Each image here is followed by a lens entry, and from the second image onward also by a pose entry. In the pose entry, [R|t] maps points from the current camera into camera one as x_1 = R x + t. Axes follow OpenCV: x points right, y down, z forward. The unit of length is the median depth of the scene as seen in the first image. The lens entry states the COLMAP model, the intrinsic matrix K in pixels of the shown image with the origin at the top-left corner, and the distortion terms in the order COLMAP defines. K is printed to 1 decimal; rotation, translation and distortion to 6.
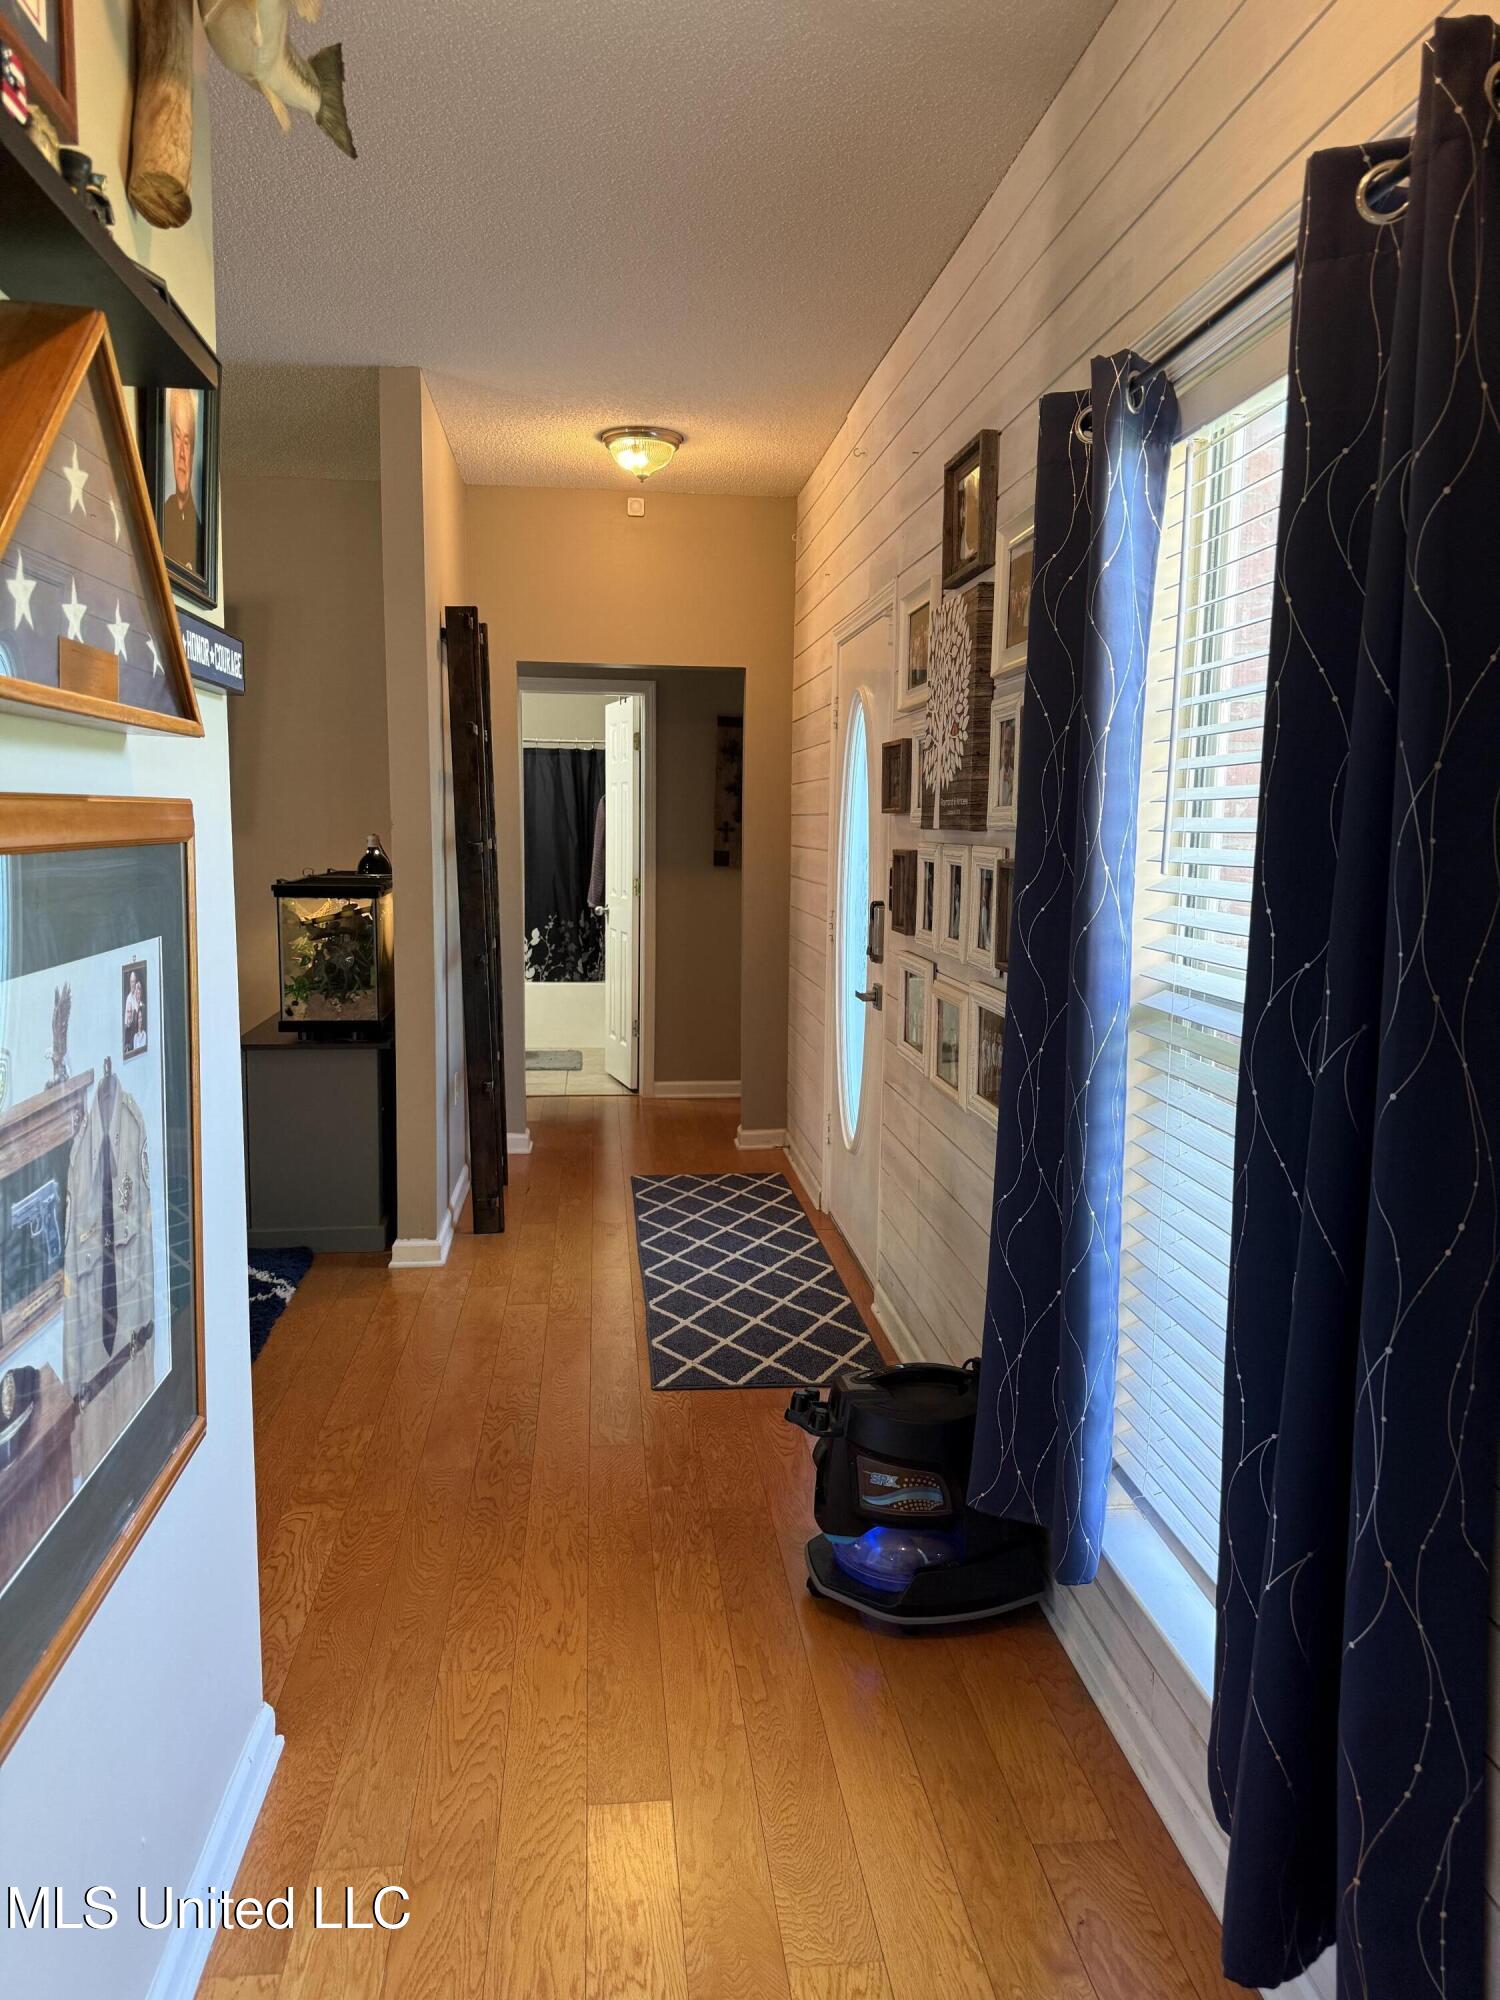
lens RADIAL K [[1412.4, 0, 762.7], [0, 1412.4, 1000.5], [0, 0, 1]] dist [0.021095, -0.025784]
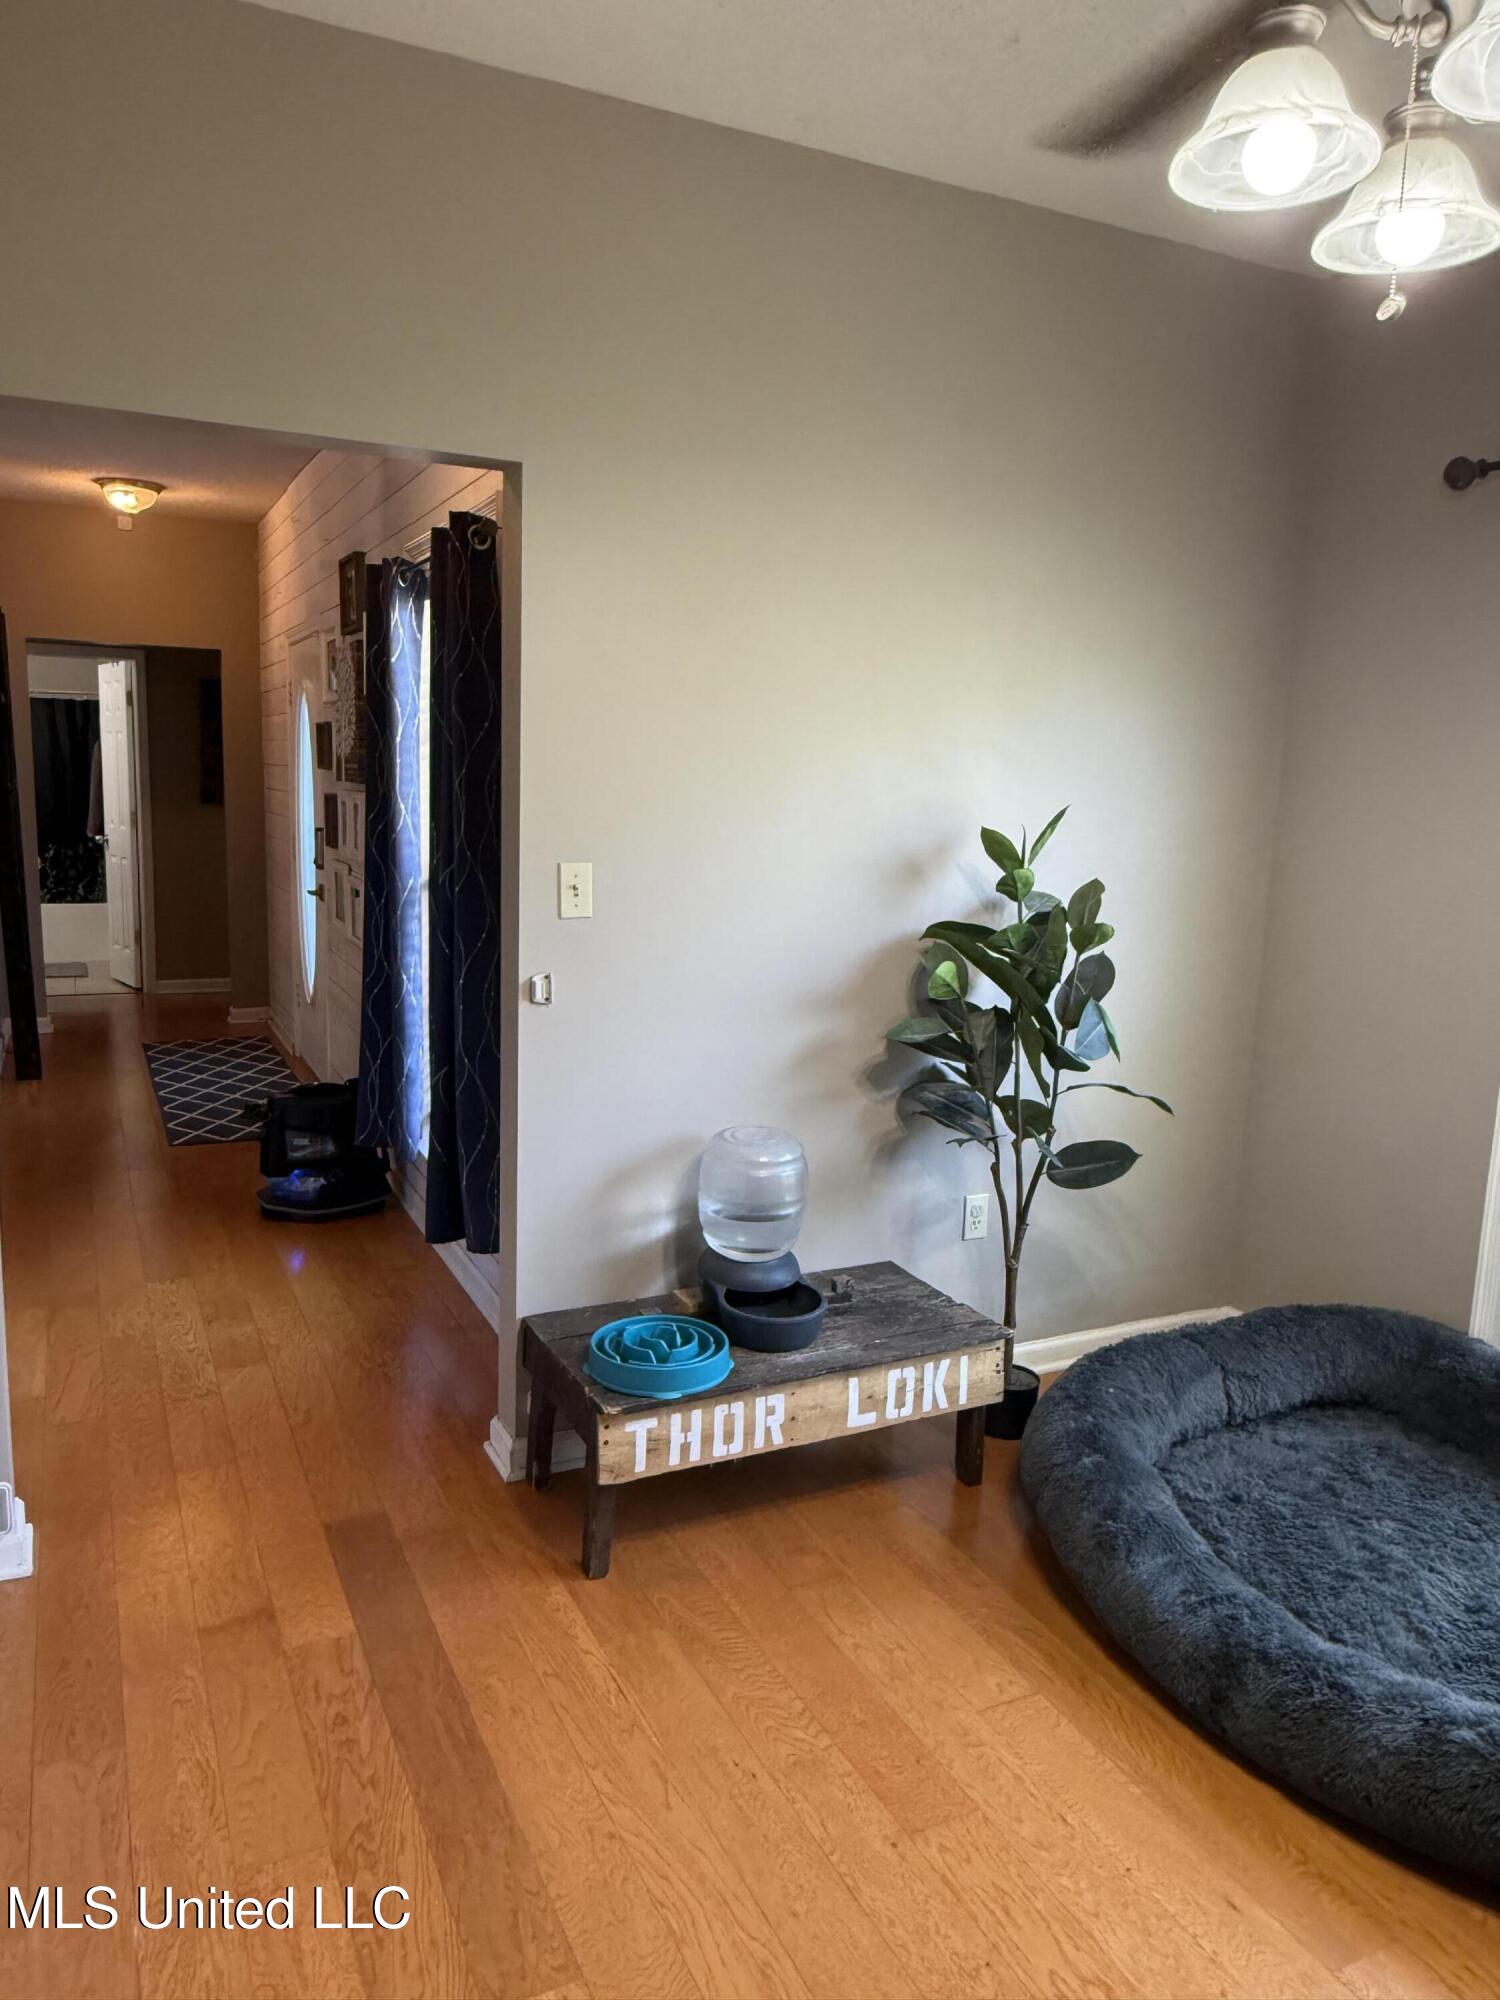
lens RADIAL K [[1412.4, 0, 745.2], [0, 1412.4, 995.3], [0, 0, 1]] dist [0.021095, -0.025784]
pose [[0.947440, -0.034995, 0.318014, 0.020459], [0.022574, 0.998835, 0.042660, 0.040525], [-0.319136, -0.033239, 0.947126, -0.430223]]
